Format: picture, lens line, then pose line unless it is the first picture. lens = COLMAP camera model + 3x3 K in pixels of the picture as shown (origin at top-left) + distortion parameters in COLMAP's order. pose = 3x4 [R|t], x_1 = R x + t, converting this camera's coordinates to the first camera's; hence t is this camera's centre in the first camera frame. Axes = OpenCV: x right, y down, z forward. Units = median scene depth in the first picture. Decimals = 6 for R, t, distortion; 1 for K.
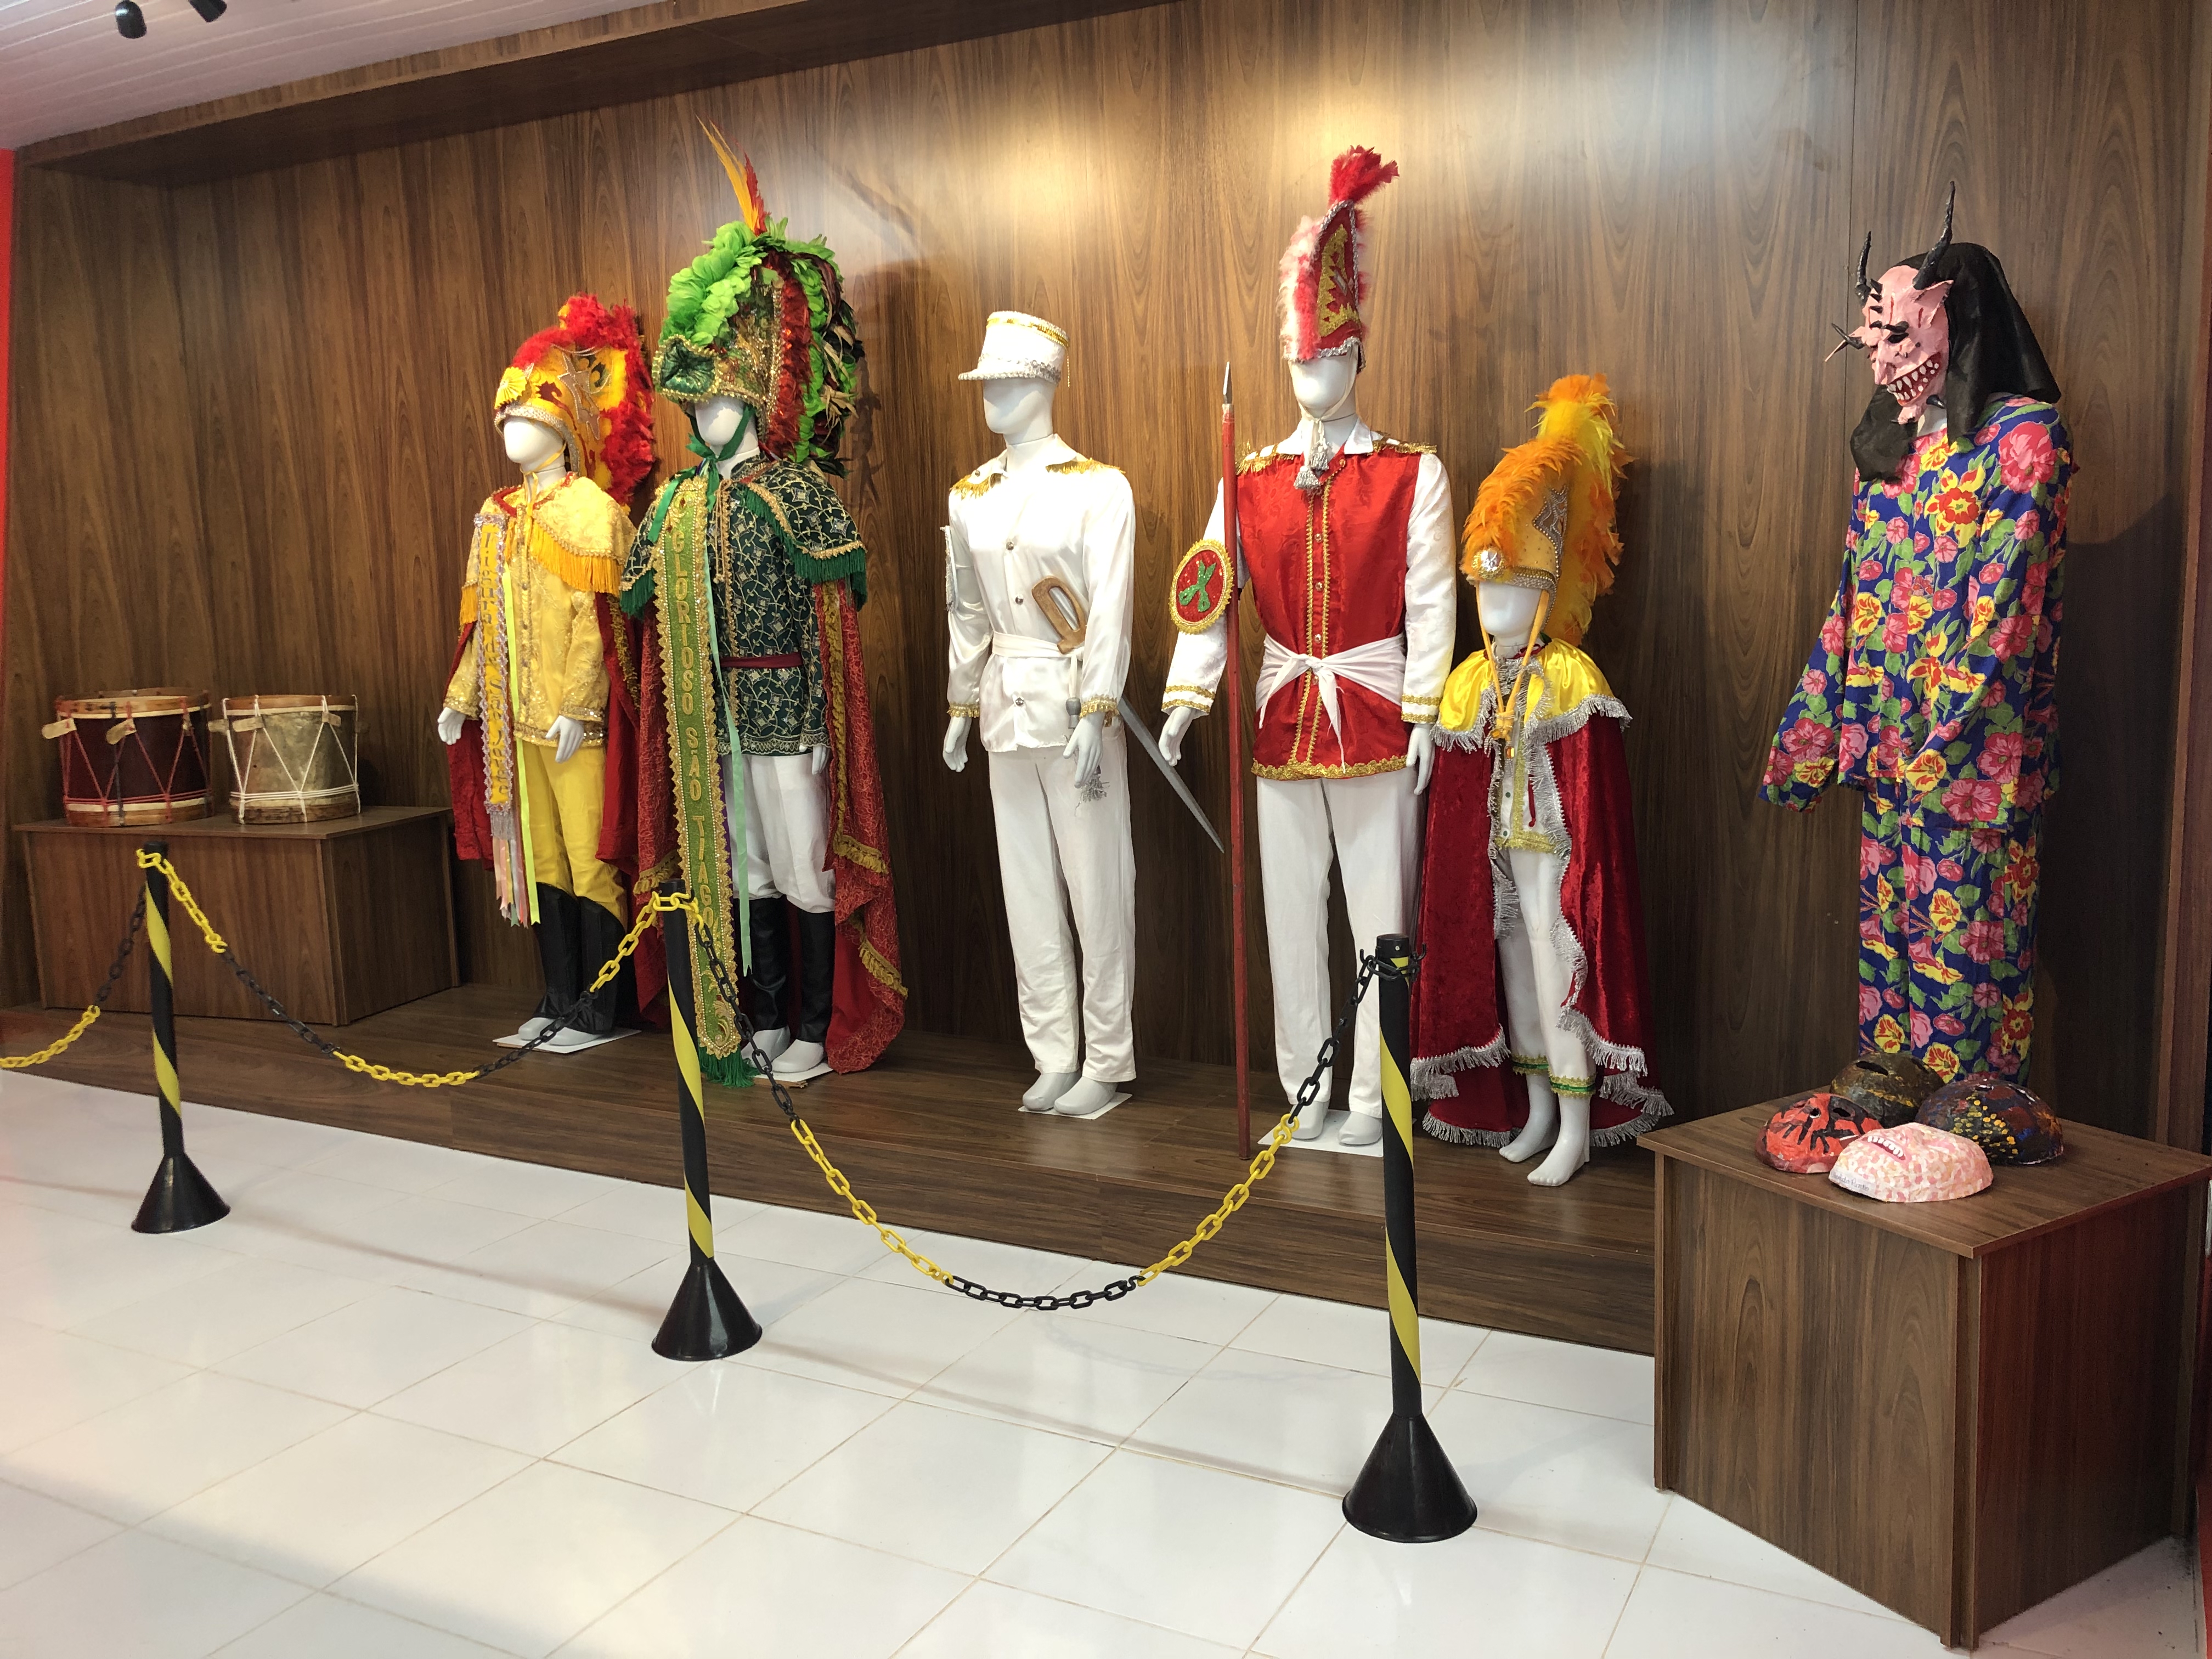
lens RADIAL K [[1816.7, 0, 1106.3], [0, 1816.7, 846.9], [0, 0, 1]] dist [0.032649, 0.022865]
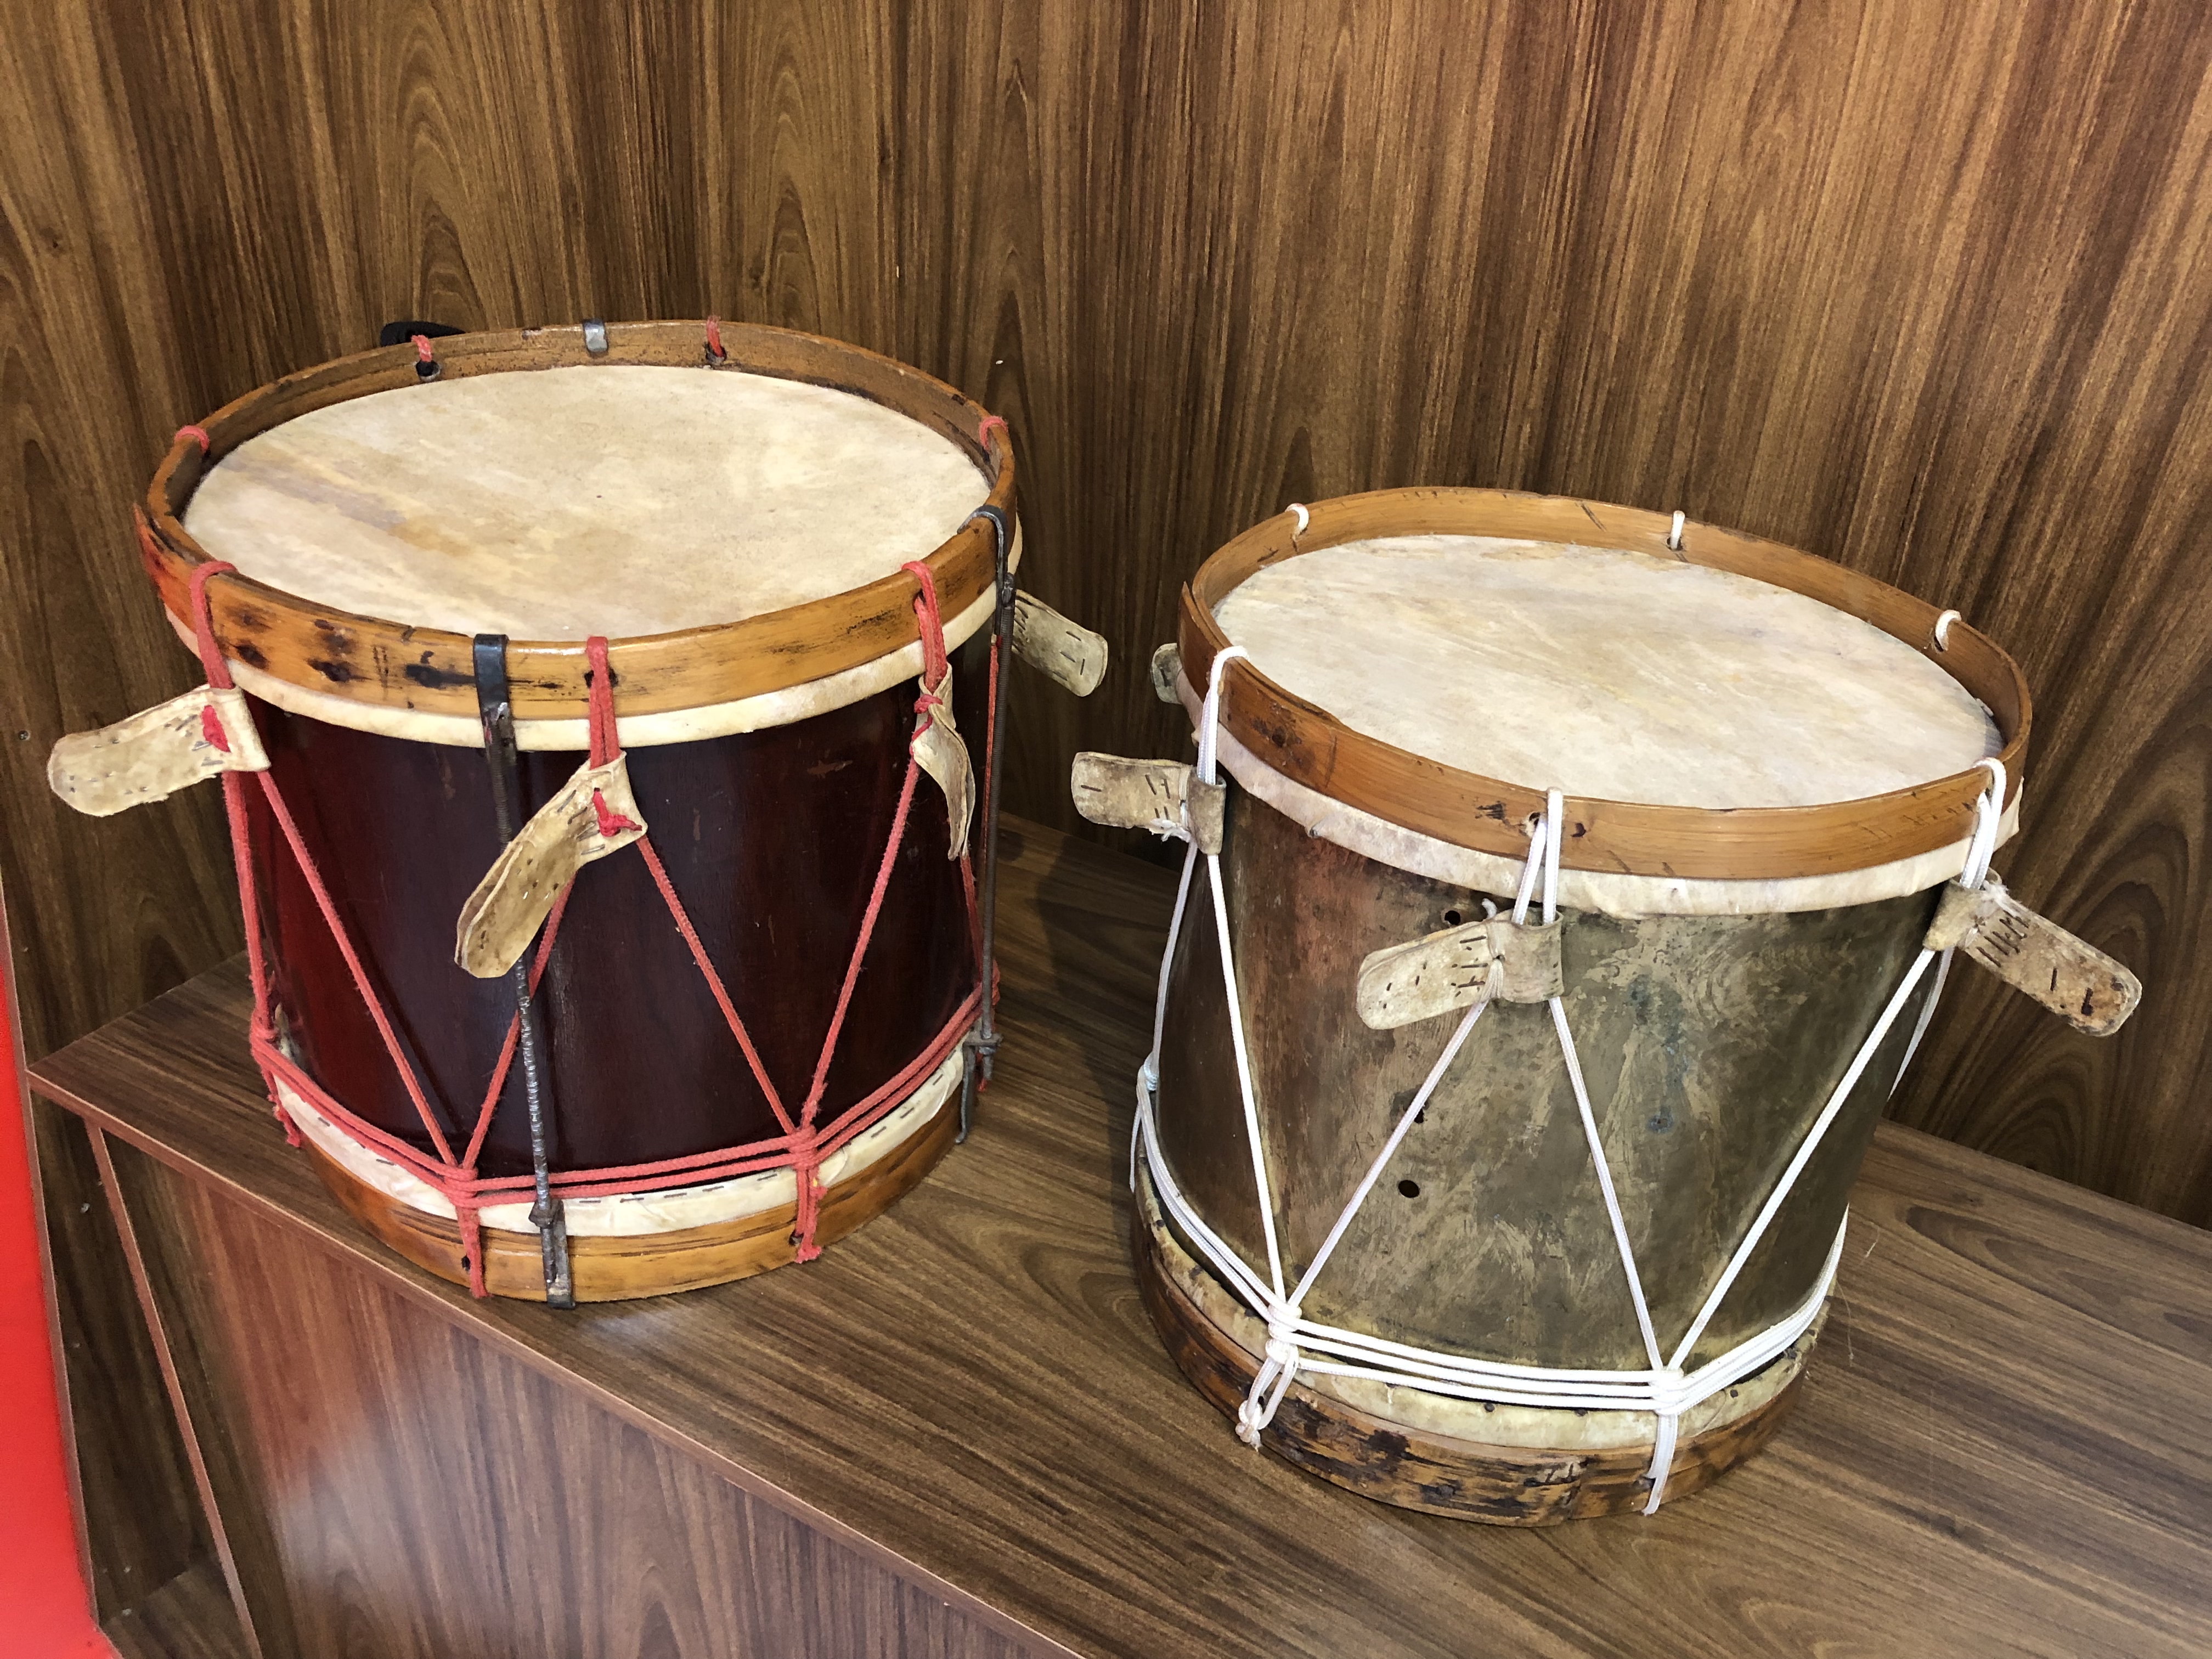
lens RADIAL K [[1816.7, 0, 1102.5], [0, 1816.7, 829.3], [0, 0, 1]] dist [0.032649, 0.022865]
pose [[0.973813, 0.171138, -0.149669, -0.555905], [-0.103971, 0.920666, 0.376250, -0.141383], [0.202186, -0.350836, 0.914349, 1.033015]]
